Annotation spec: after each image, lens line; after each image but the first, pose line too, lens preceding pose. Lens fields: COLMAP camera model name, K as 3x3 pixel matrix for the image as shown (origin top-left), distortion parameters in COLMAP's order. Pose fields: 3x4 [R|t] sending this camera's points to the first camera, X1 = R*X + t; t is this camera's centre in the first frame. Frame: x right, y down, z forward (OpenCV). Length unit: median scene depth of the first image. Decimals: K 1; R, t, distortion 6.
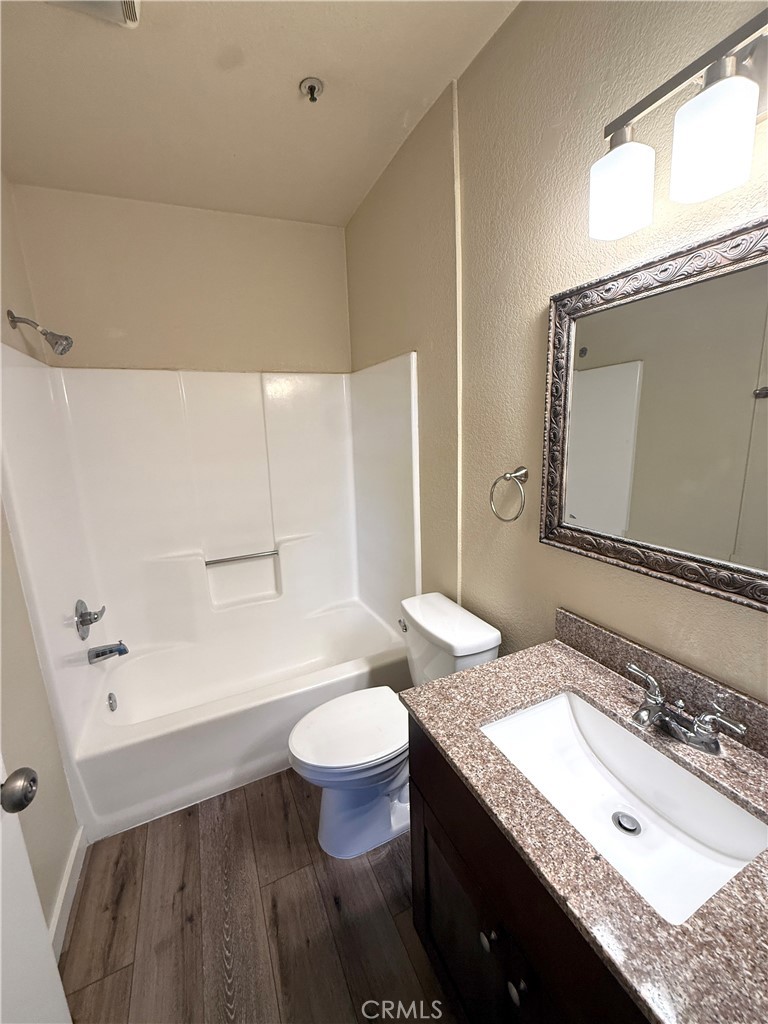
lens RADIAL K [[408.3, 0, 381.6], [0, 408.3, 514.2], [0, 0, 1]] dist [0.000423, 0.000877]
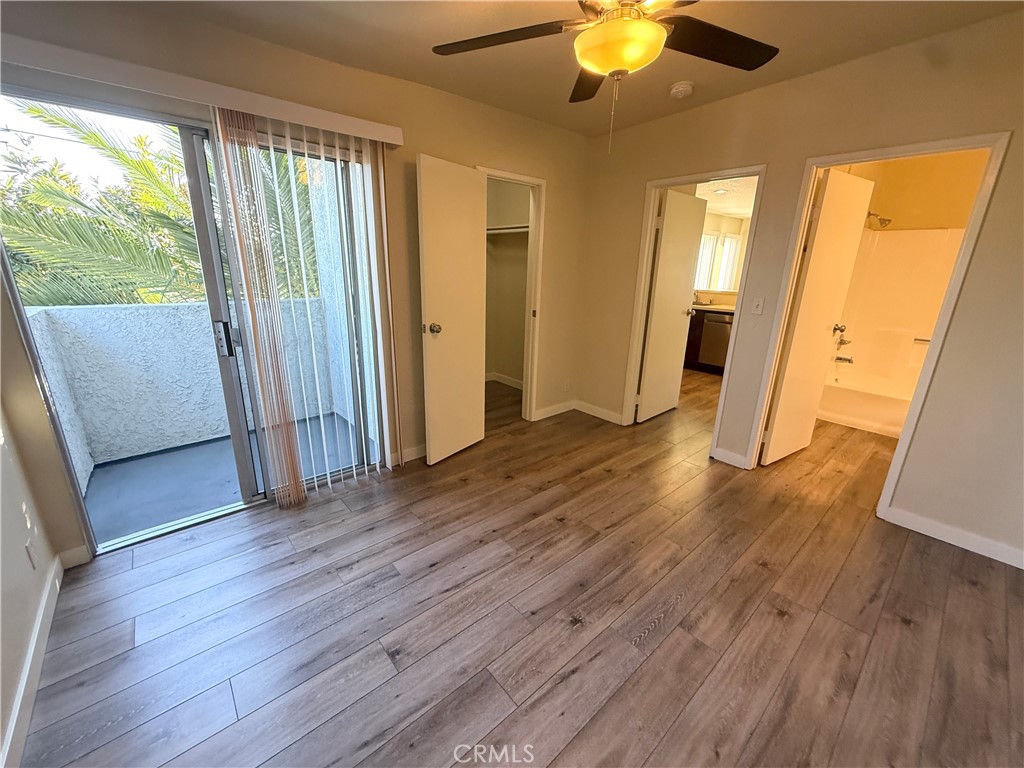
lens RADIAL K [[408.3, 0, 510.3], [0, 408.3, 385.2], [0, 0, 1]] dist [0.000423, 0.000877]
pose [[0.276226, 0.323944, -0.904853, 0.935140], [-0.219903, 0.937811, 0.268613, 0.267089], [0.935597, 0.124782, 0.330284, -1.498694]]
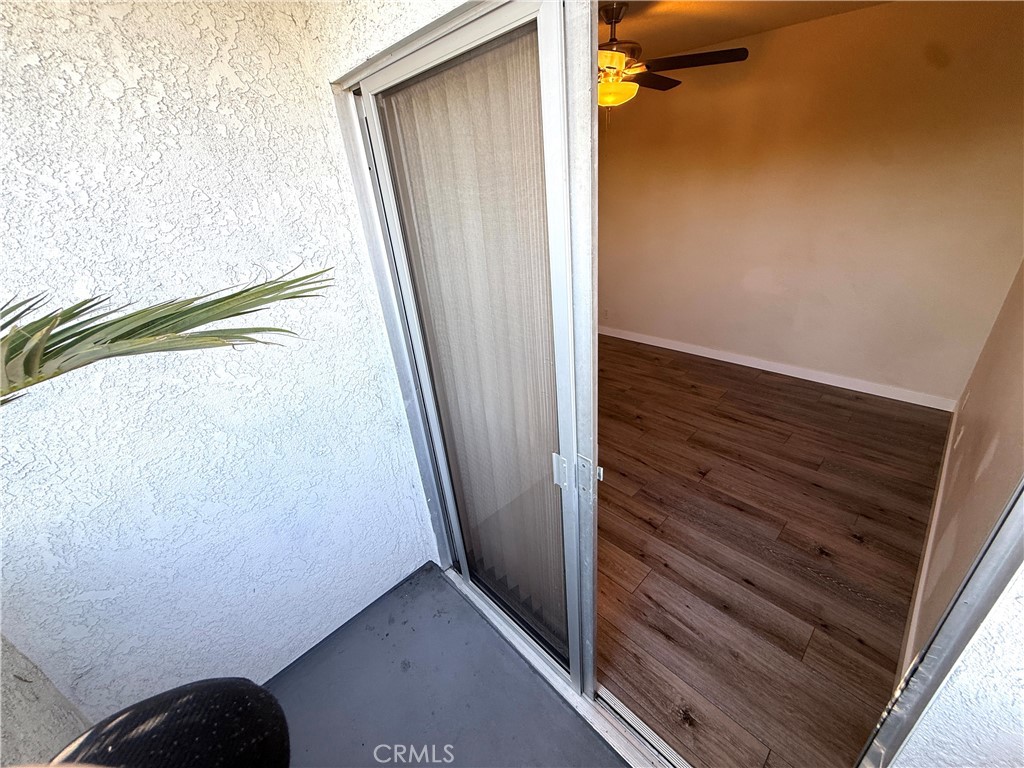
lens RADIAL K [[408.3, 0, 511.6], [0, 408.3, 382.3], [0, 0, 1]] dist [0.000423, 0.000877]
pose [[0.946952, -0.176831, 0.268350, -0.651933], [0.107566, 0.961246, 0.253841, 0.350941], [-0.302838, -0.211510, 0.929275, -2.402714]]
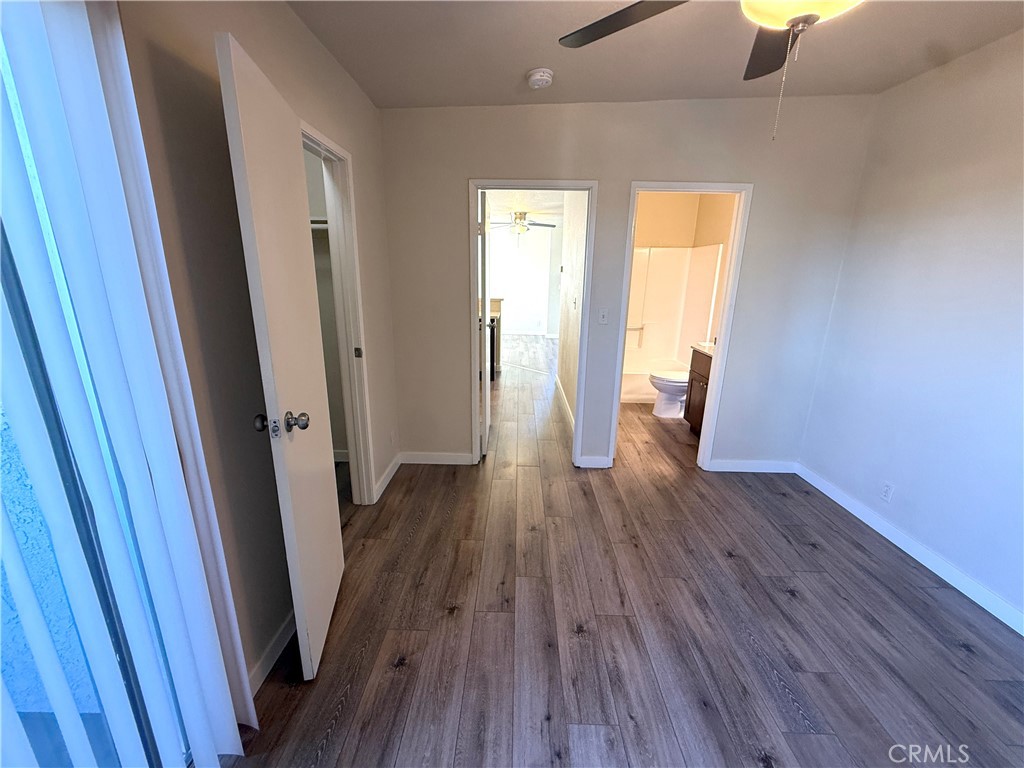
lens RADIAL K [[408.3, 0, 511.2], [0, 408.3, 384.7], [0, 0, 1]] dist [0.000423, 0.000877]
pose [[0.897163, 0.170139, -0.407618, 0.083489], [-0.137689, 0.984580, 0.107909, 0.336888], [0.419692, -0.040687, 0.906754, -1.779689]]
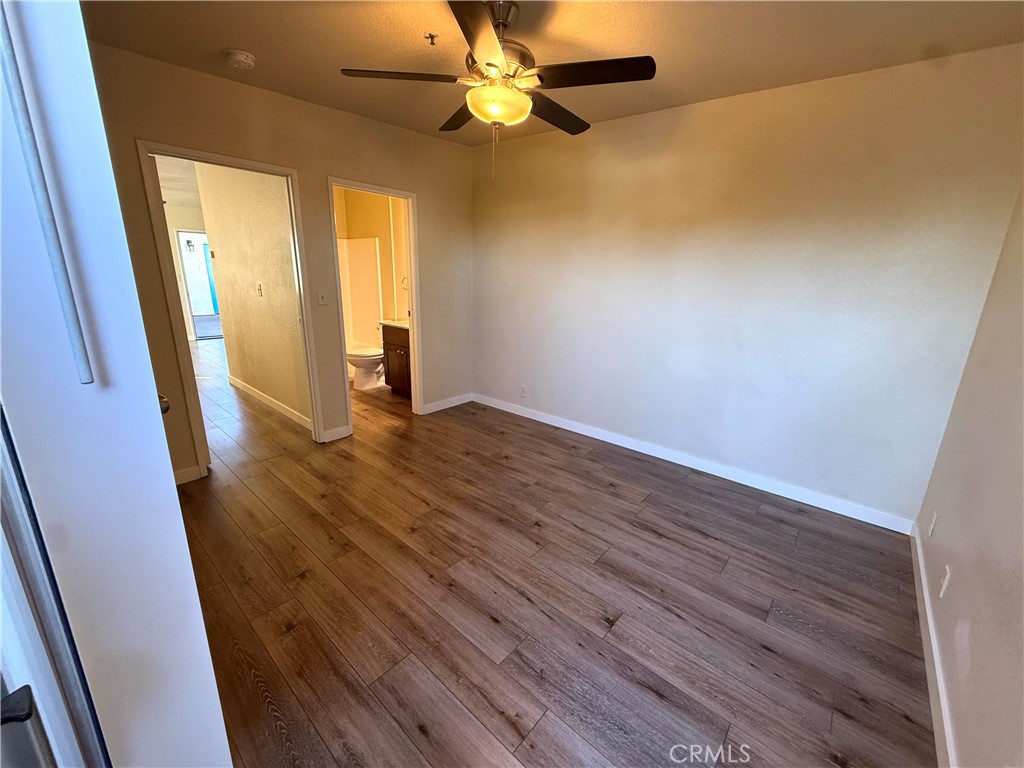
lens RADIAL K [[408.3, 0, 512.1], [0, 408.3, 384.4], [0, 0, 1]] dist [0.000423, 0.000877]
pose [[0.911432, -0.044456, 0.409041, -0.282003], [0.017800, 0.997475, 0.068746, 0.460868], [-0.411064, -0.055377, 0.909923, -2.104184]]
